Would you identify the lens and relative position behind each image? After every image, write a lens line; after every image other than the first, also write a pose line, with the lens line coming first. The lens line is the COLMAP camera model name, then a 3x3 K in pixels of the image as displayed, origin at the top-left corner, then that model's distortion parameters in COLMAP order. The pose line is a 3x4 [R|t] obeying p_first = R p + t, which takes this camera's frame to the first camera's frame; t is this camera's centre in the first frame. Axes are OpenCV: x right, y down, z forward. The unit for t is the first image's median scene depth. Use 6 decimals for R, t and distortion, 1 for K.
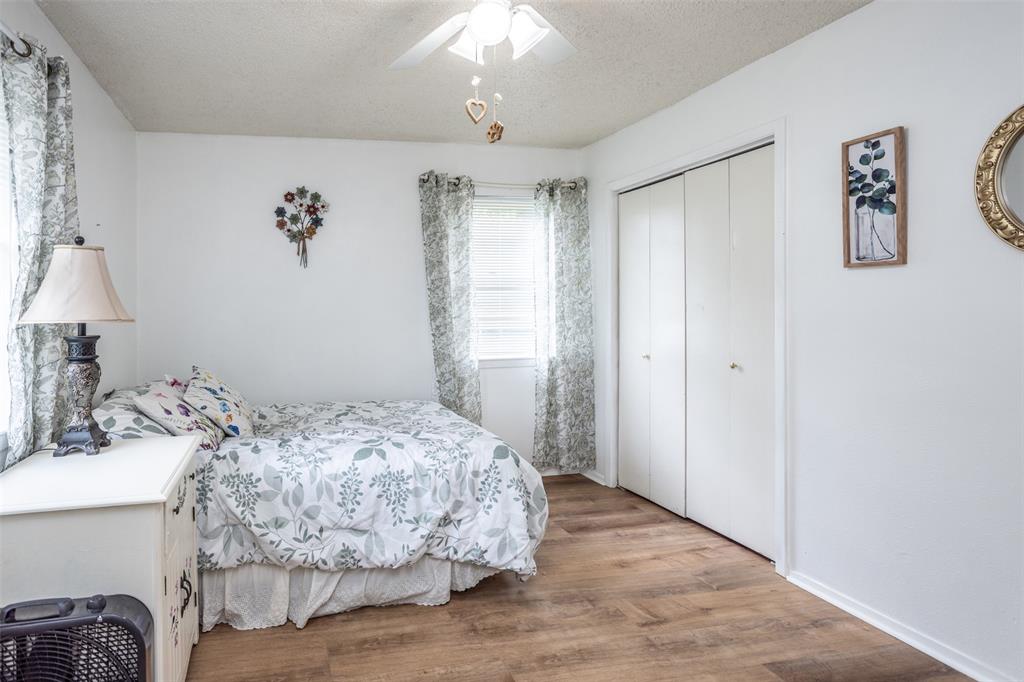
lens RADIAL K [[529.9, 0, 511.4], [0, 529.9, 304.9], [0, 0, 1]] dist [-0.053785, 0.036268]
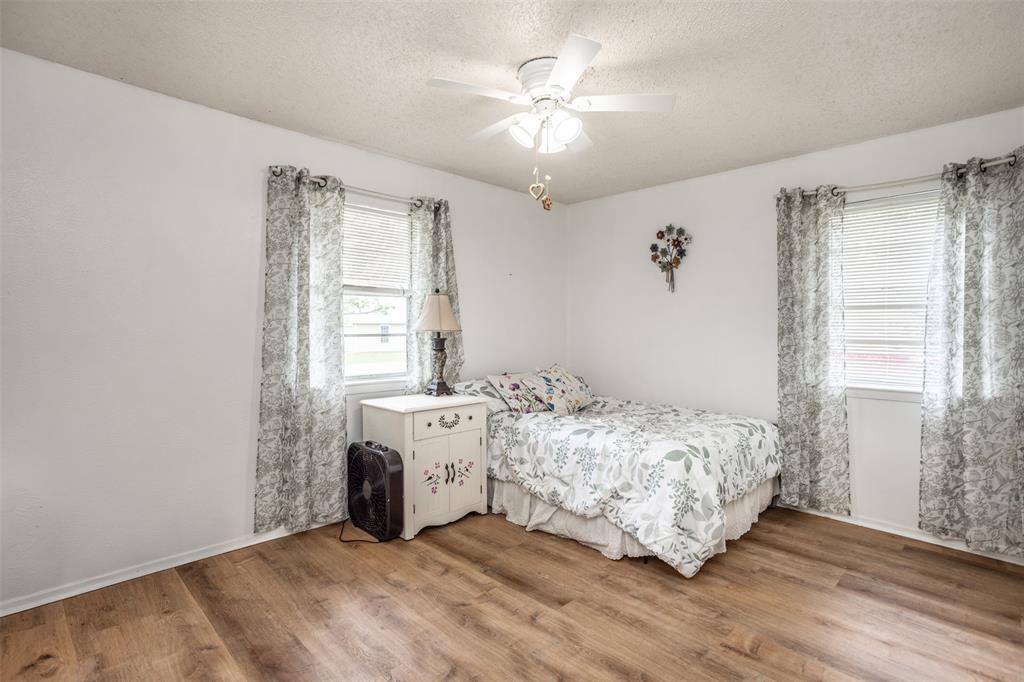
lens RADIAL K [[525.2, 0, 514.4], [0, 525.2, 335.4], [0, 0, 1]] dist [-0.050981, 0.036451]
pose [[0.537797, 0.028447, -0.842594, 0.786645], [-0.008340, 0.999561, 0.028424, -0.008150], [0.843033, -0.008259, 0.537799, 0.116698]]
